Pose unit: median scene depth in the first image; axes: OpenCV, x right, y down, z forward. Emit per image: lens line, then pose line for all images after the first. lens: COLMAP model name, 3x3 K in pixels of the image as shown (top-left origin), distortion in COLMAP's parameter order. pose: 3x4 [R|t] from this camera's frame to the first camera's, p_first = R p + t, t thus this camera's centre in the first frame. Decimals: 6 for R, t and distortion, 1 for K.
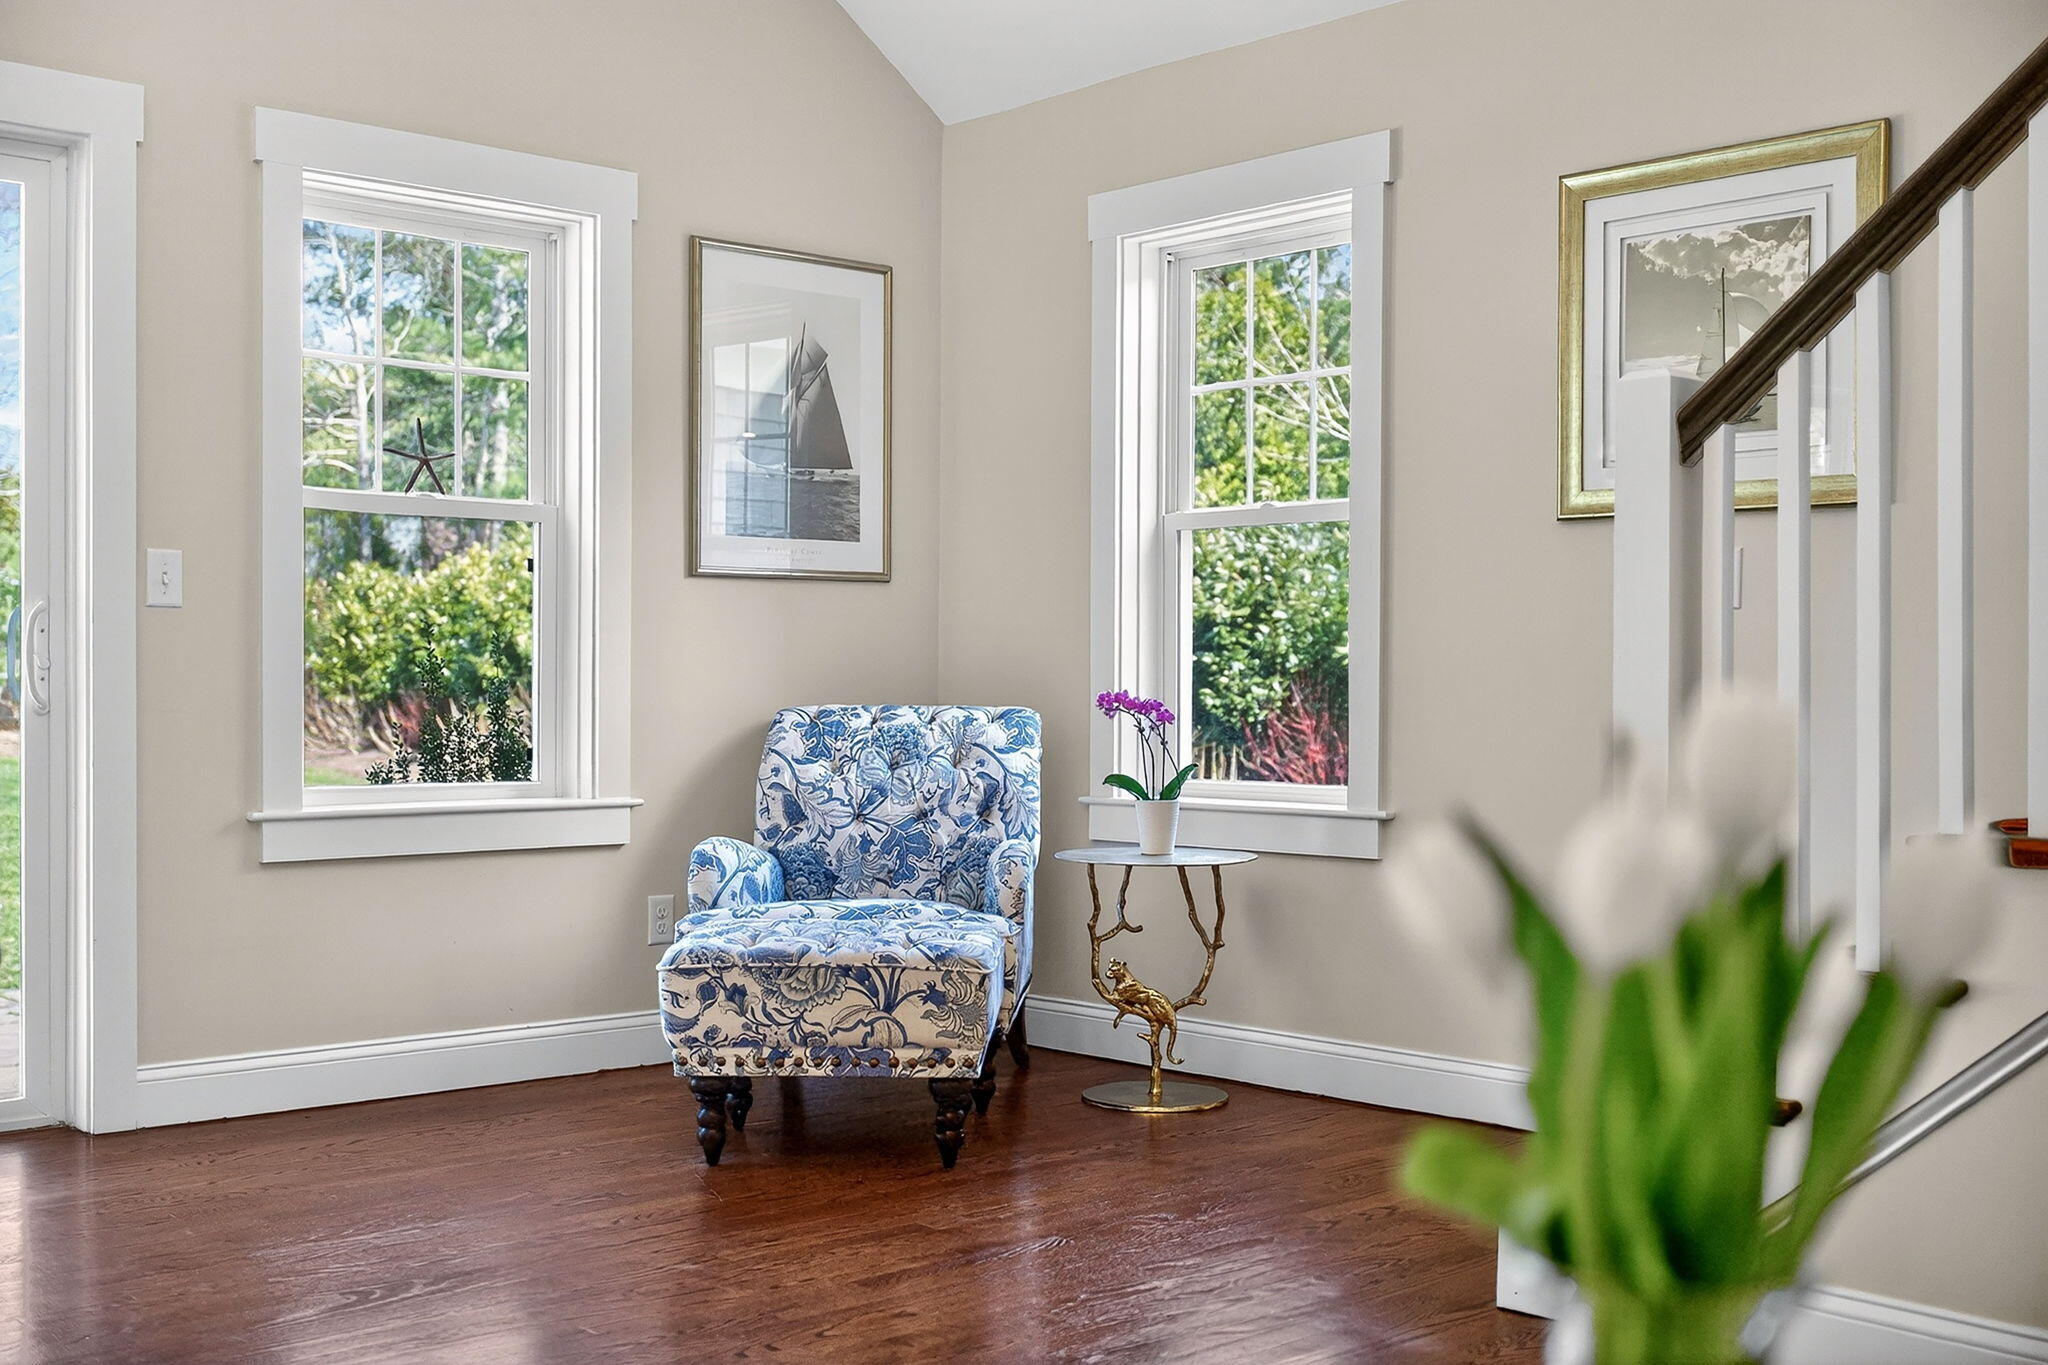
lens RADIAL K [[2305.0, 0, 1022.4], [0, 2305.0, 692.6], [0, 0, 1]] dist [-0.002990, 0.000000]
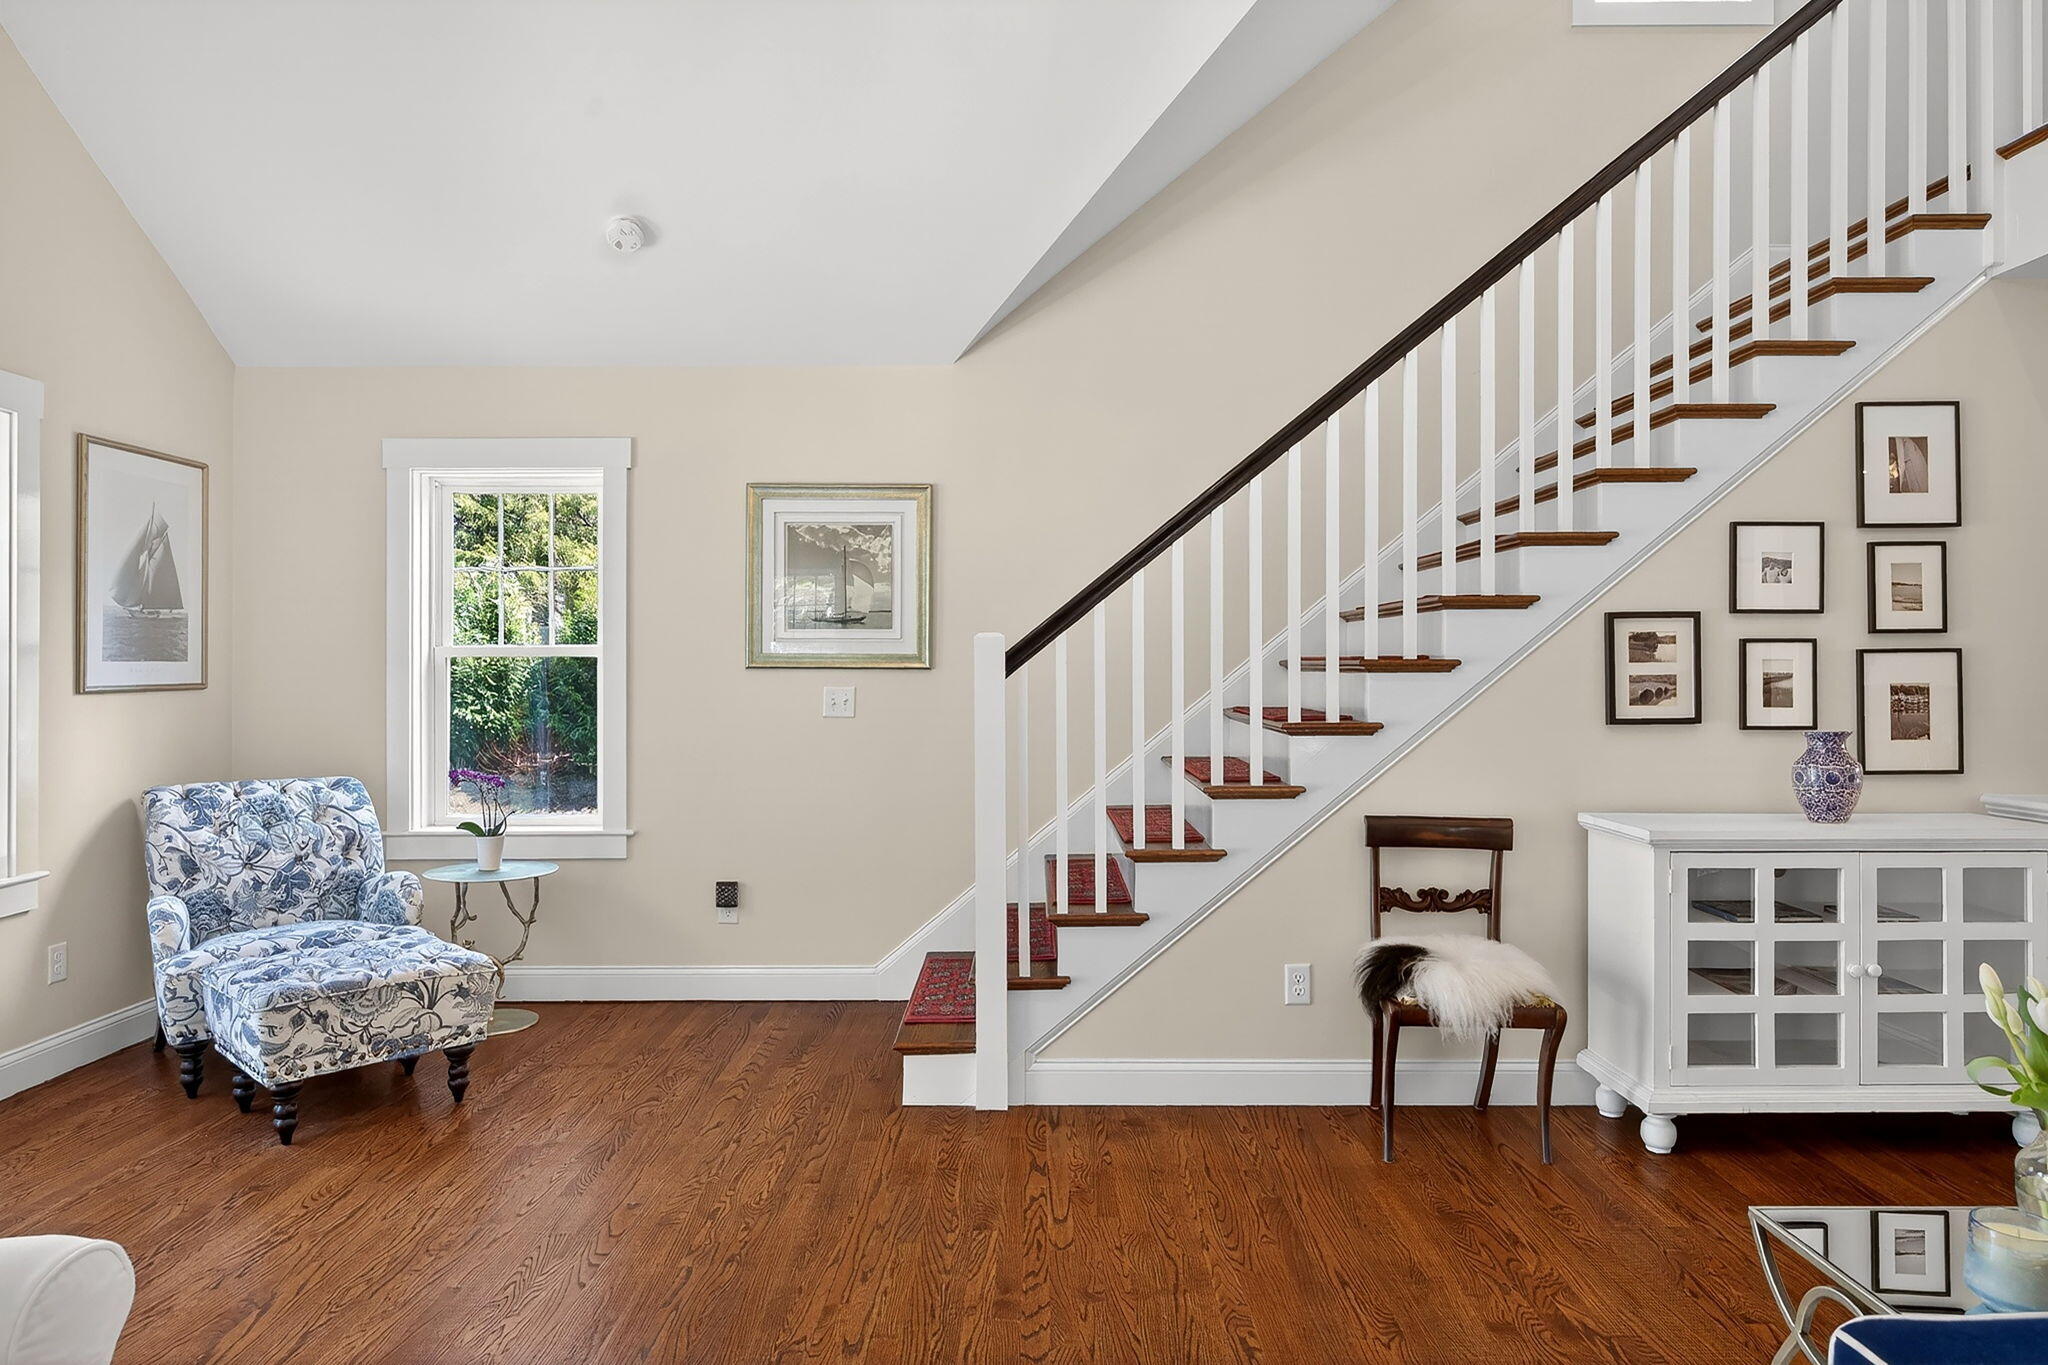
lens RADIAL K [[1269.5, 0, 1022.2], [0, 1269.5, 660.7], [0, 0, 1]] dist [0.021921, -0.000691]
pose [[0.689124, 0.001749, 0.724641, -0.330988], [0.006551, 0.999941, -0.008643, -0.065283], [-0.724614, 0.010704, 0.689072, 0.122611]]
